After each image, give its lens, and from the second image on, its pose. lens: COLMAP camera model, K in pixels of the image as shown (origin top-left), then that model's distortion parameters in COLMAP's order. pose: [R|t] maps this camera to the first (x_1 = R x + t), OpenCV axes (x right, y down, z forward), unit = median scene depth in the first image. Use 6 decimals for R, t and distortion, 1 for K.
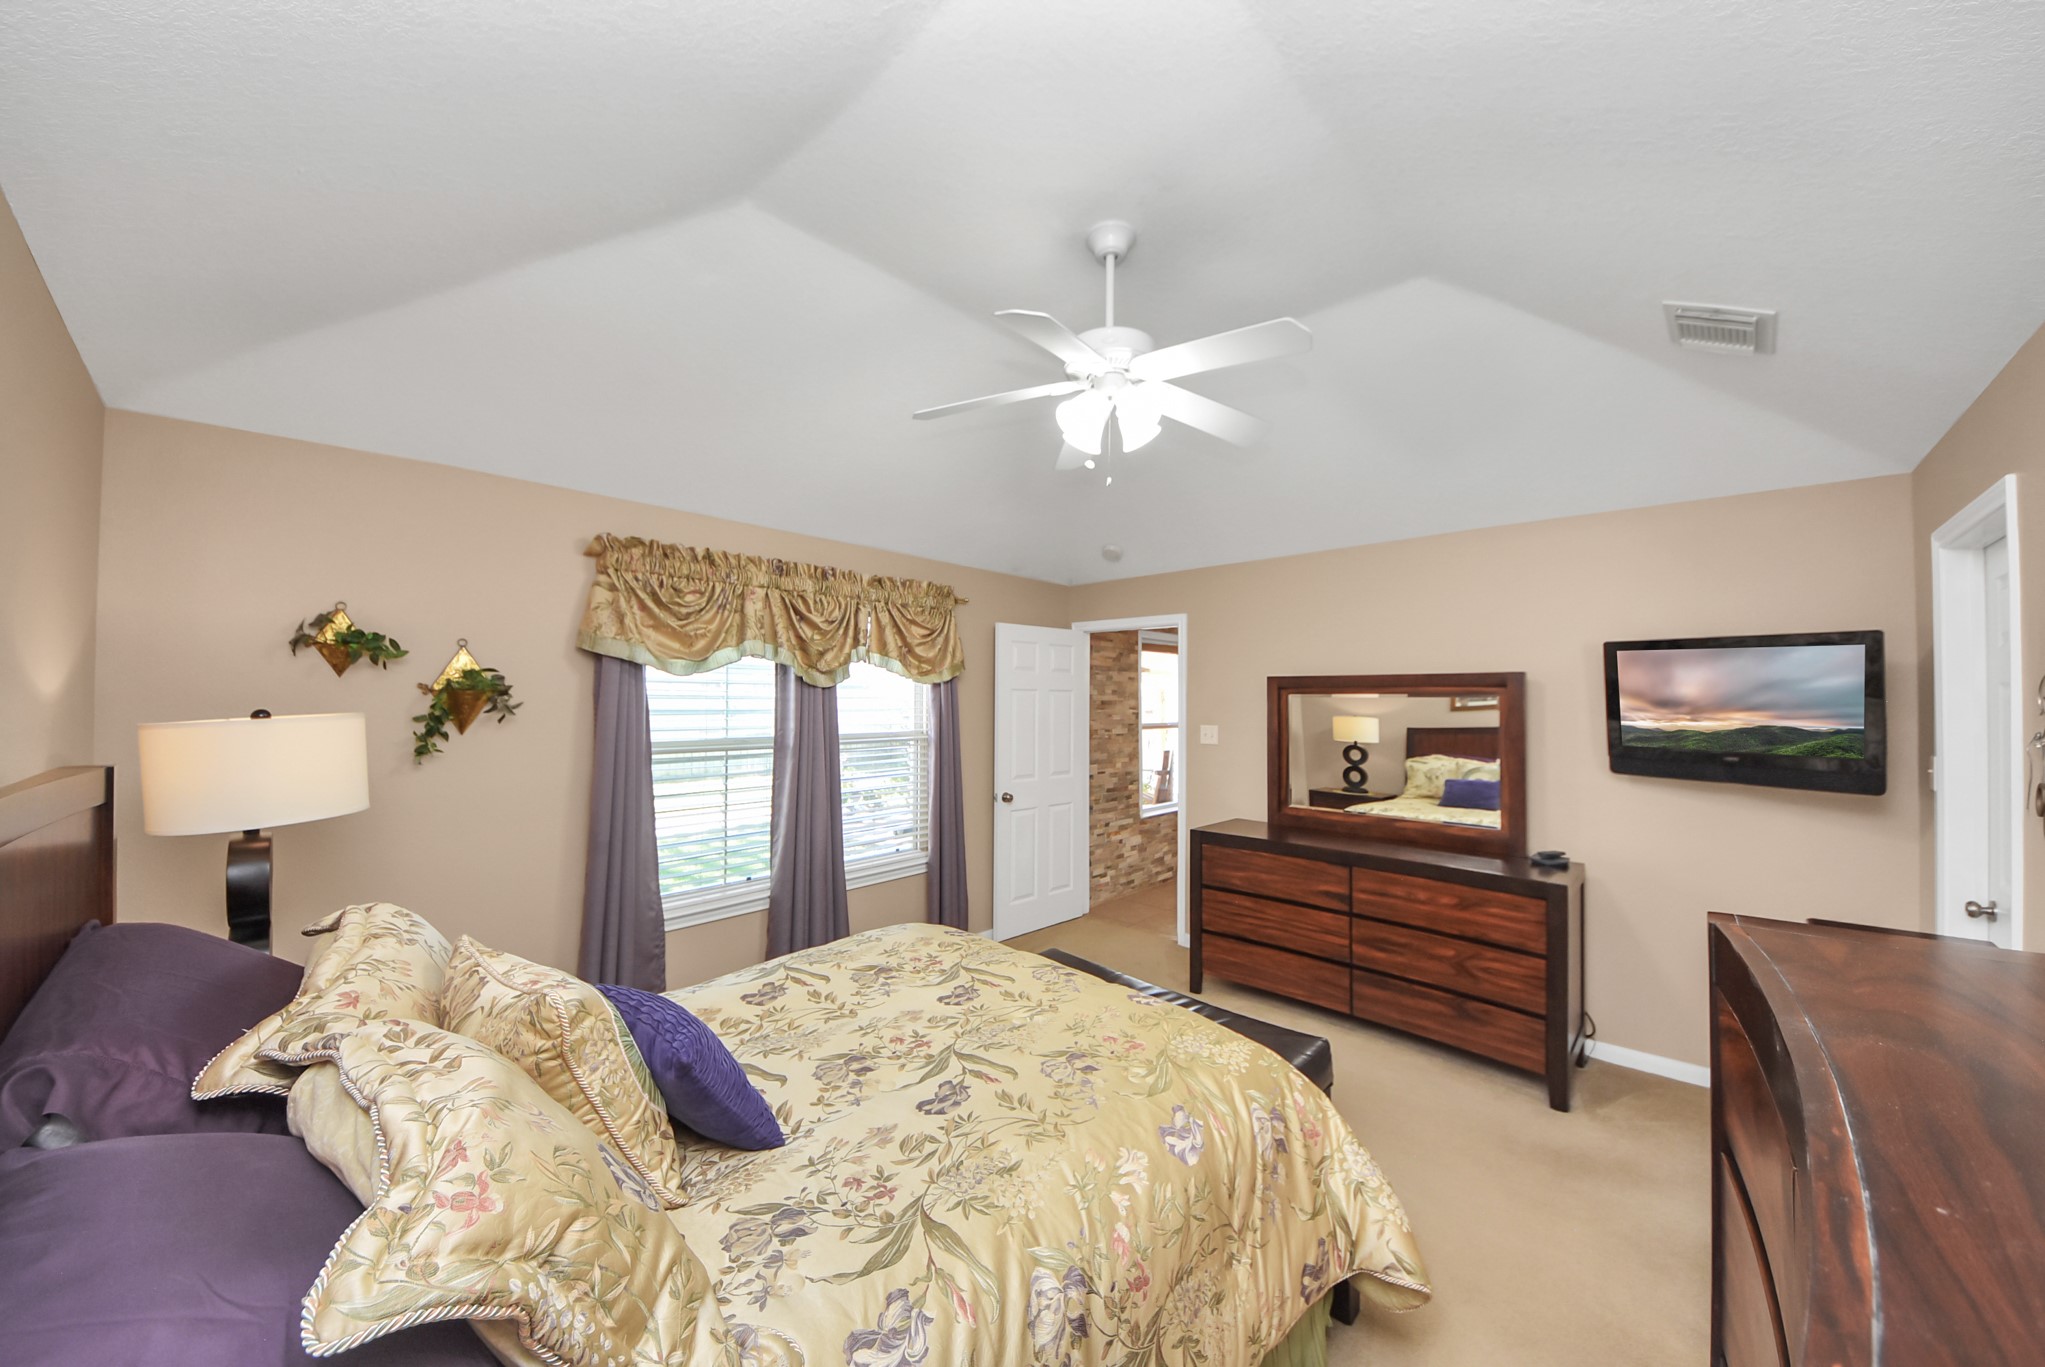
lens RADIAL K [[745.8, 0, 1026.3], [0, 745.8, 694.9], [0, 0, 1]] dist [0.015578, -0.011532]
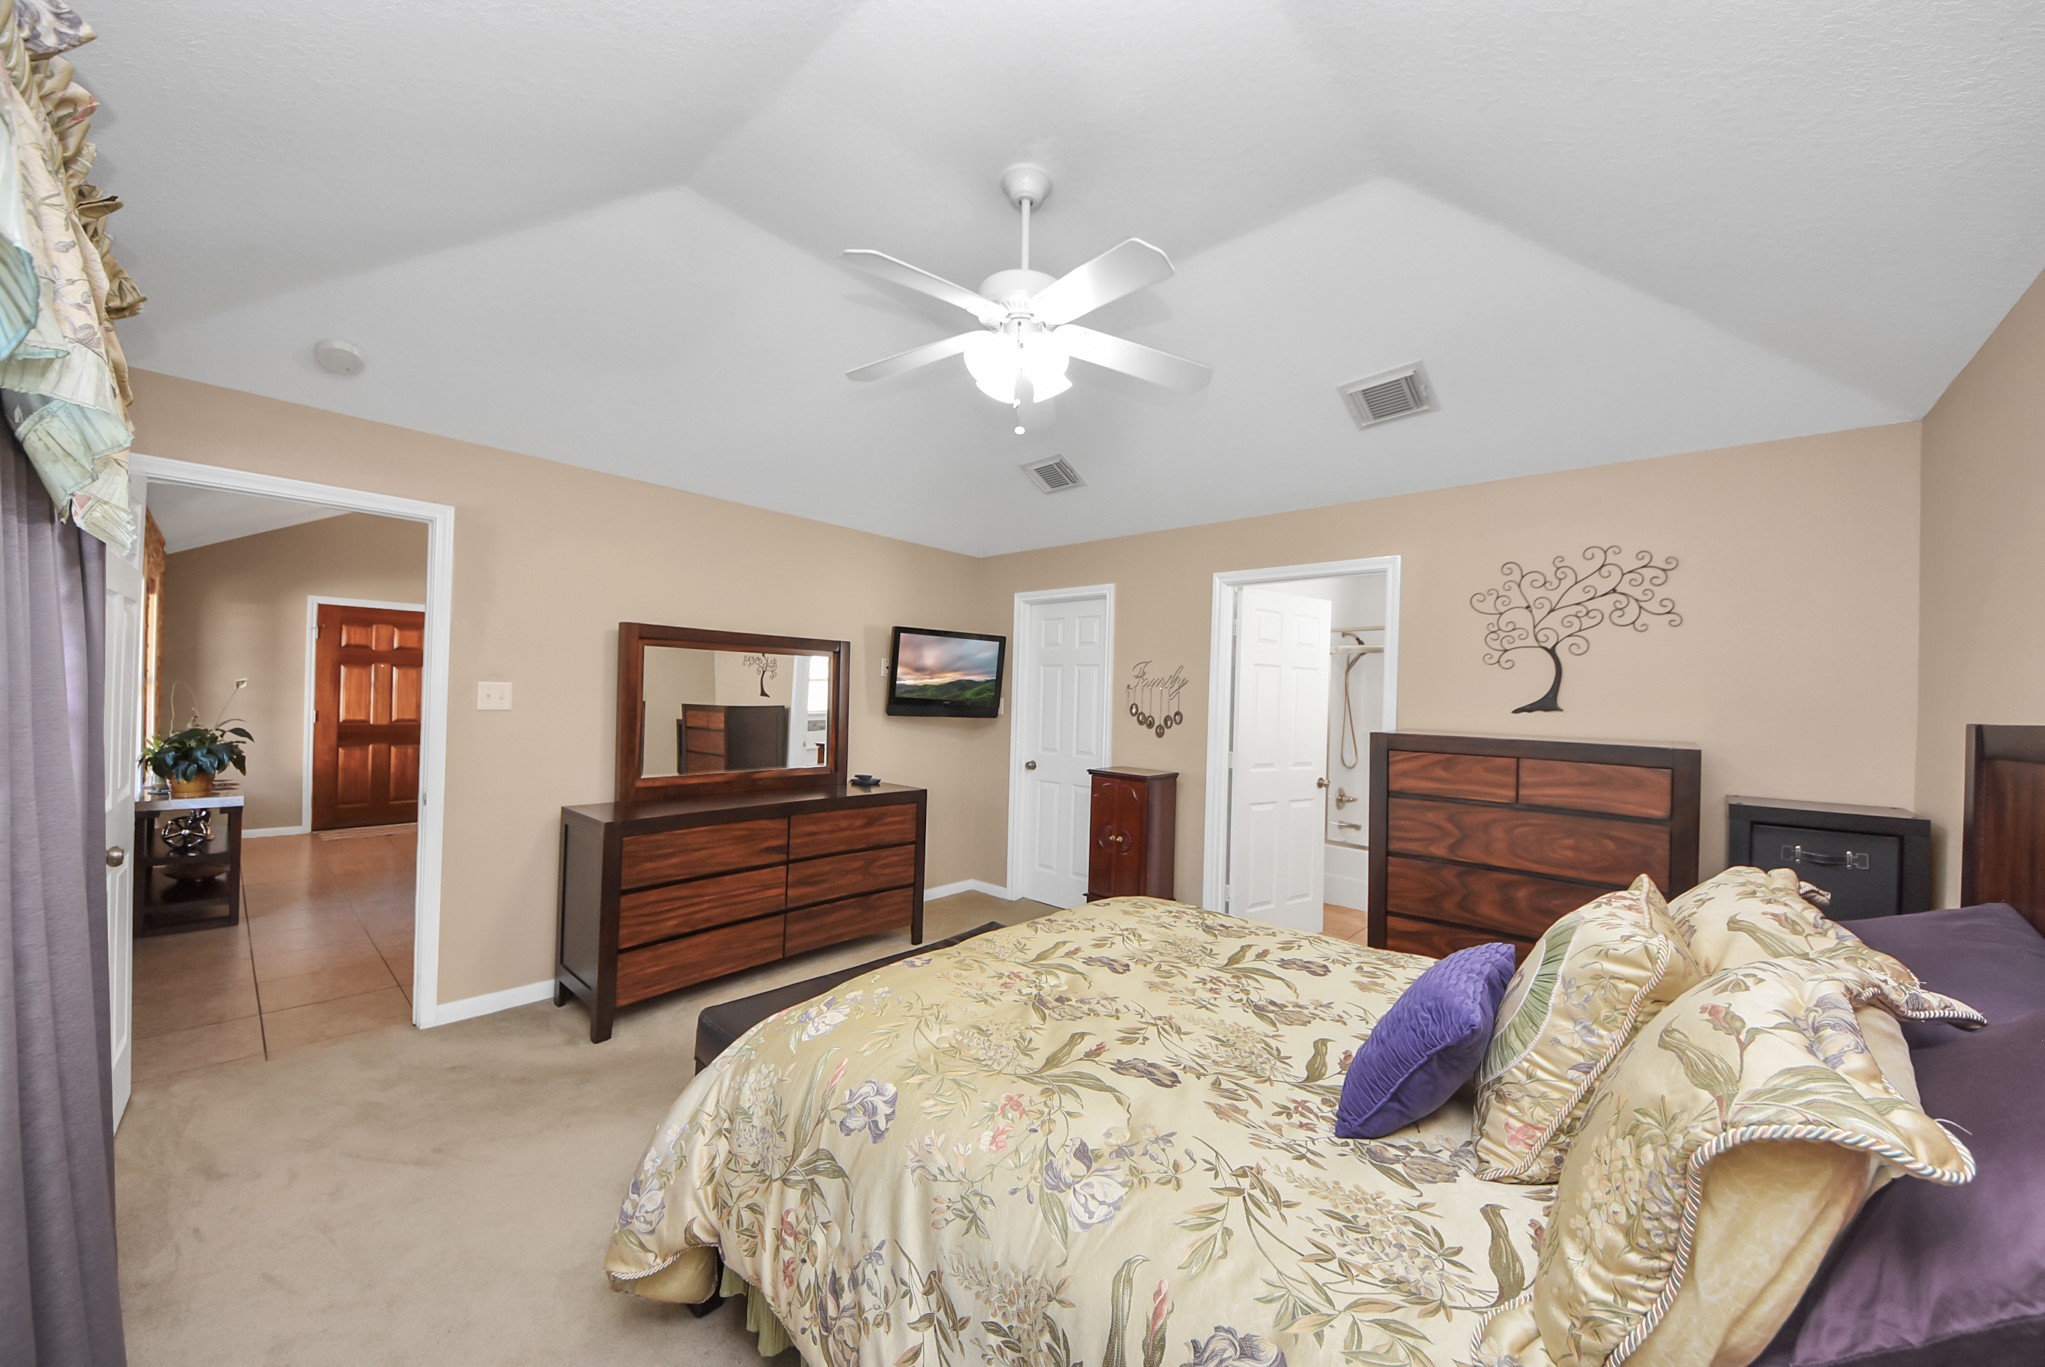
lens RADIAL K [[745.8, 0, 1035.3], [0, 745.8, 692.3], [0, 0, 1]] dist [0.015578, -0.011532]
pose [[-0.056881, -0.005465, 0.998366, -0.745715], [-0.033337, 0.999438, 0.003572, 0.048207], [-0.997824, -0.033080, -0.057032, 0.854552]]
